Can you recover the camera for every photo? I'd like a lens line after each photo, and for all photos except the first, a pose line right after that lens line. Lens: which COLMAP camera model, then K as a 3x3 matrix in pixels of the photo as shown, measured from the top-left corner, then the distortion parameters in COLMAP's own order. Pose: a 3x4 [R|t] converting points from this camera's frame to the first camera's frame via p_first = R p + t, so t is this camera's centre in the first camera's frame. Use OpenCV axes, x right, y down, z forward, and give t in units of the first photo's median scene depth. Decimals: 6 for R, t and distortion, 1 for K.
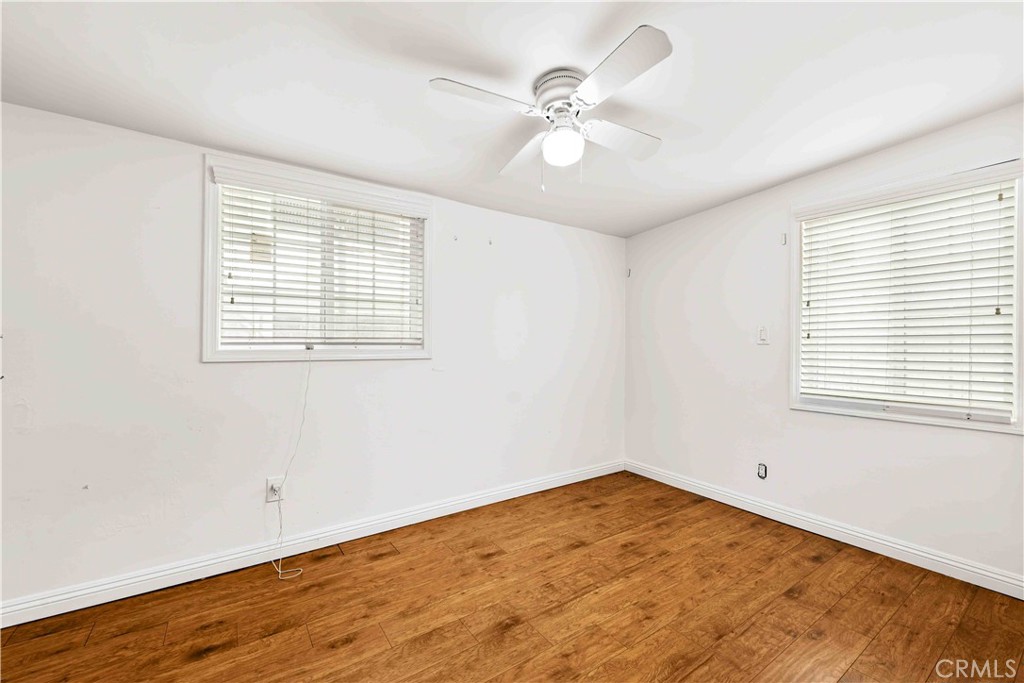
lens RADIAL K [[417.0, 0, 513.9], [0, 417.0, 344.3], [0, 0, 1]] dist [0.002059, -0.001176]
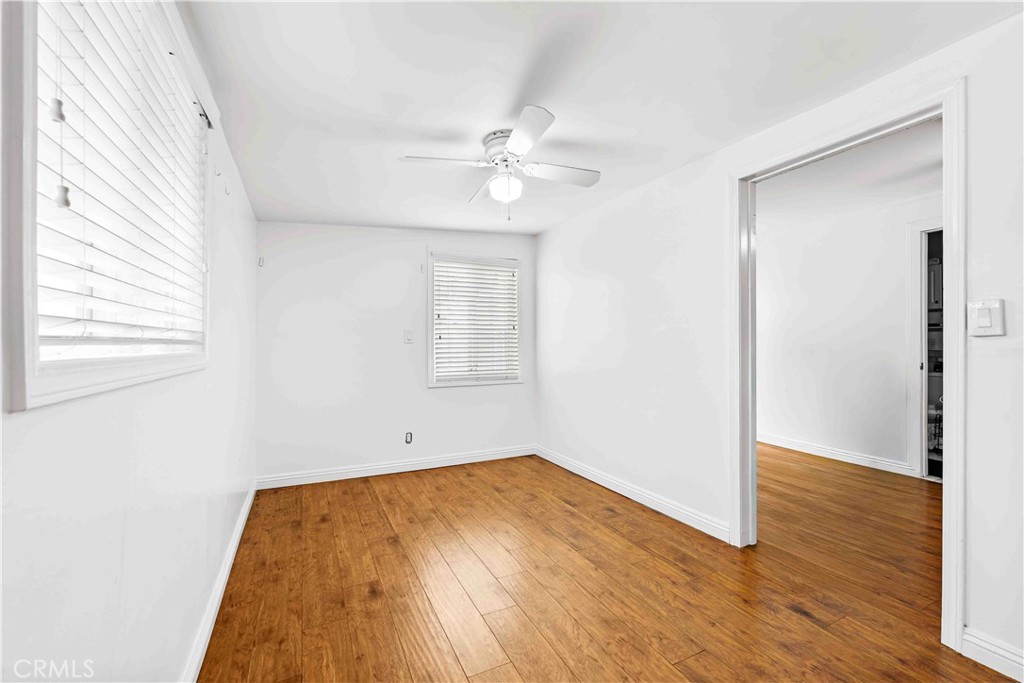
lens RADIAL K [[417.0, 0, 512.4], [0, 417.0, 340.0], [0, 0, 1]] dist [0.002059, -0.001176]
pose [[0.148897, 0.007746, 0.988822, -0.729592], [0.003893, 0.999957, -0.008419, 0.002780], [-0.988845, 0.005103, 0.148860, 0.505279]]
